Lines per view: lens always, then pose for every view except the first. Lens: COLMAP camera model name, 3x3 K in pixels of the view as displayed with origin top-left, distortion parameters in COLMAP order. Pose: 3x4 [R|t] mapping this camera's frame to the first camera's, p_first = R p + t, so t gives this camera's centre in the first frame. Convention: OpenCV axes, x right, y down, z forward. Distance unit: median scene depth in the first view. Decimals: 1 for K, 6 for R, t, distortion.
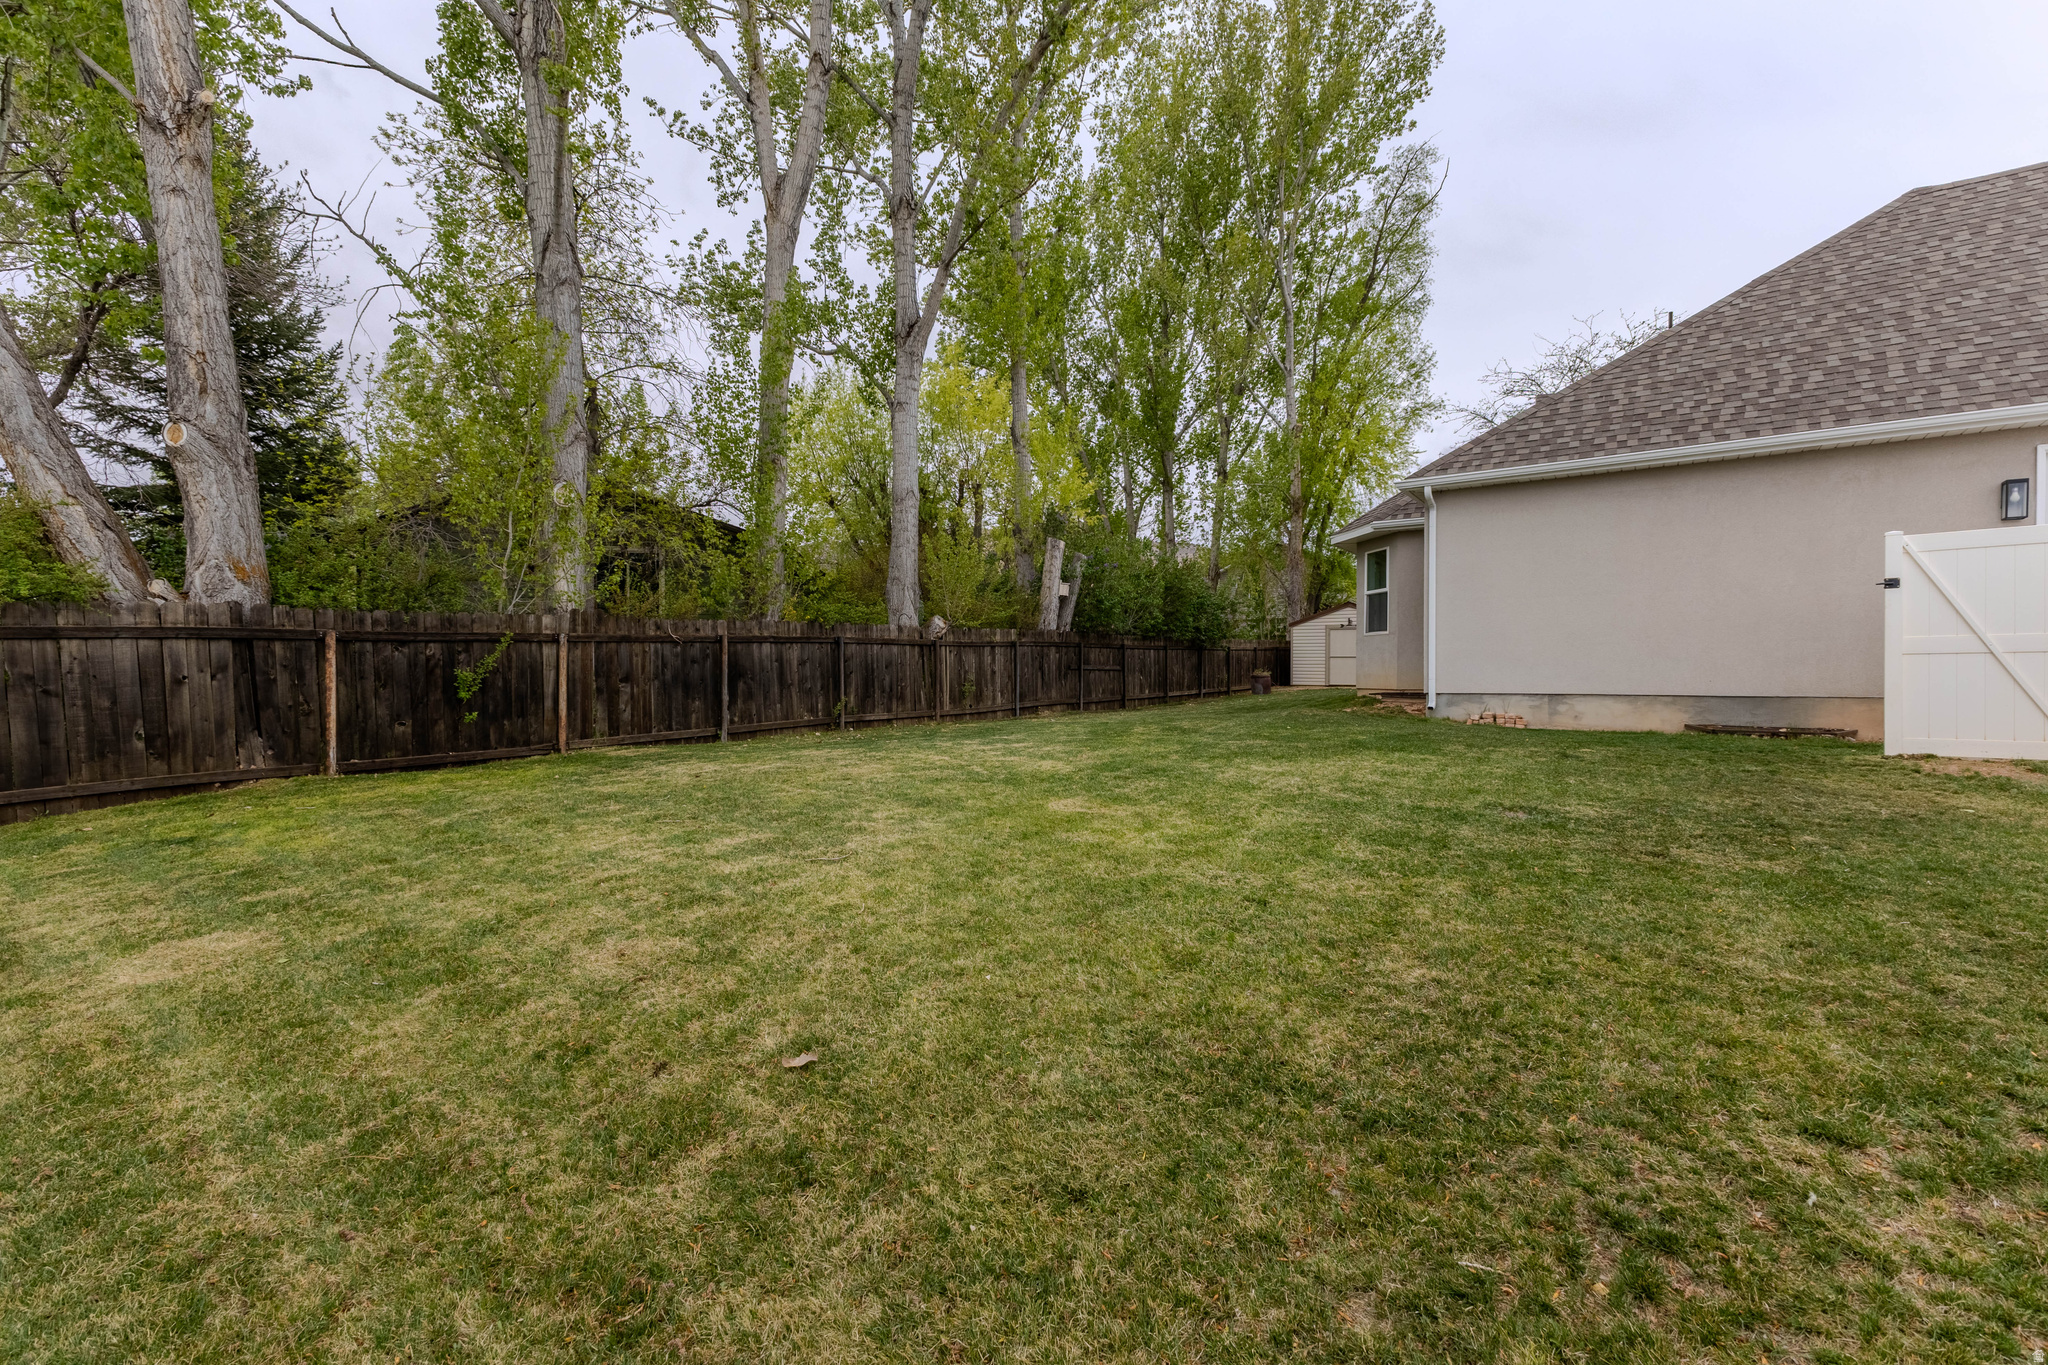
lens RADIAL K [[877.2, 0, 1029.5], [0, 877.2, 685.7], [0, 0, 1]] dist [0.001289, -0.000473]
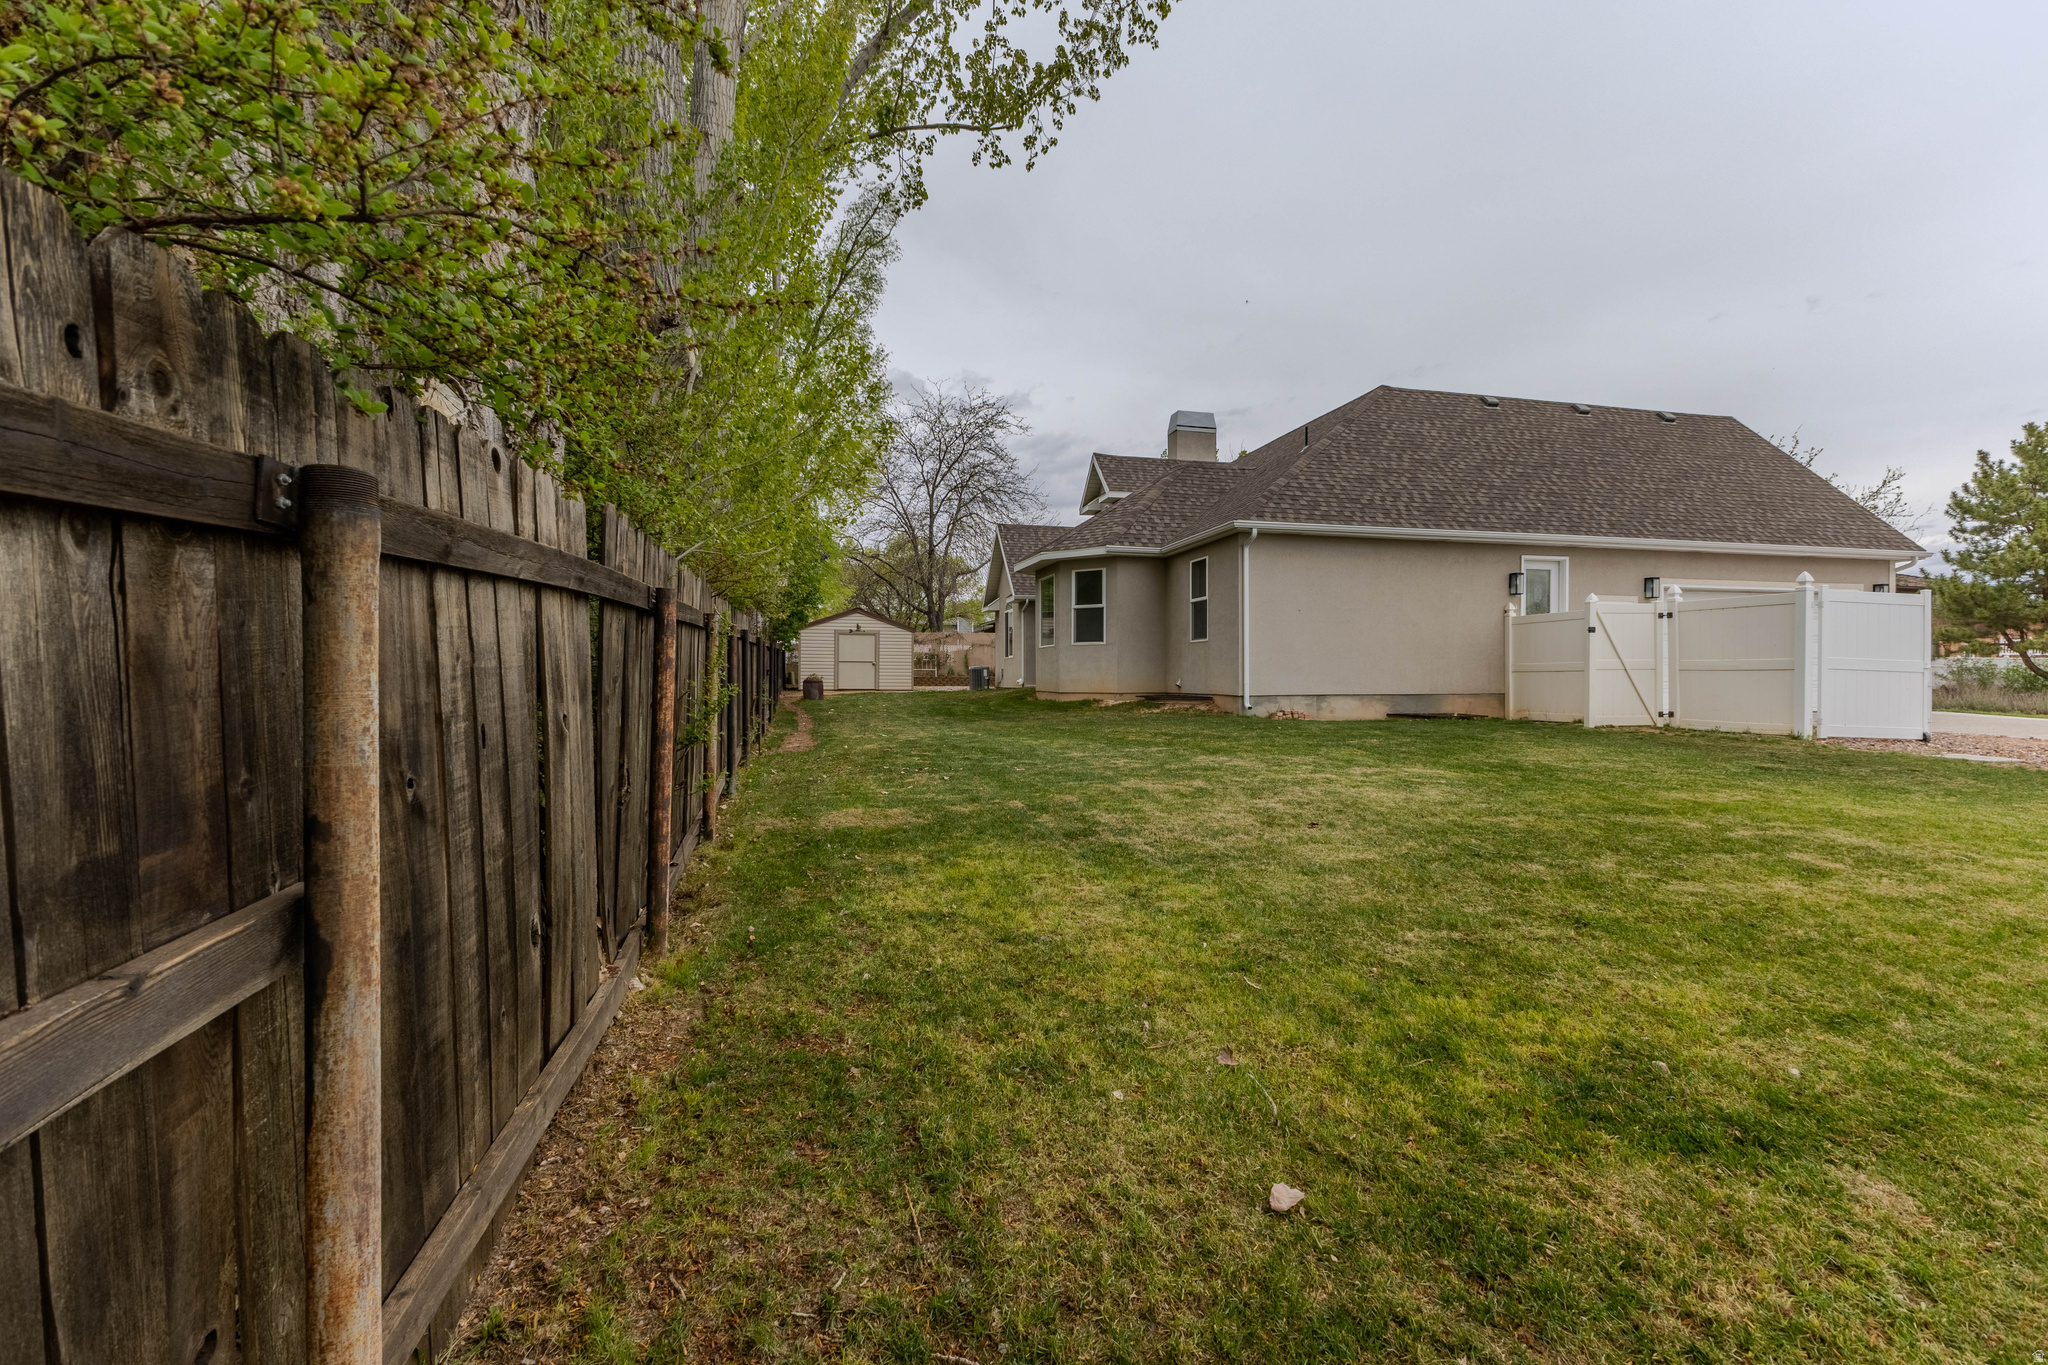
lens RADIAL K [[877.2, 0, 1029.5], [0, 877.2, 685.7], [0, 0, 1]] dist [0.001289, -0.000473]
pose [[0.670585, -0.002605, 0.741828, -0.701588], [0.005591, 0.999983, -0.001543, -0.004762], [-0.741812, 0.005182, 0.670588, 0.420646]]
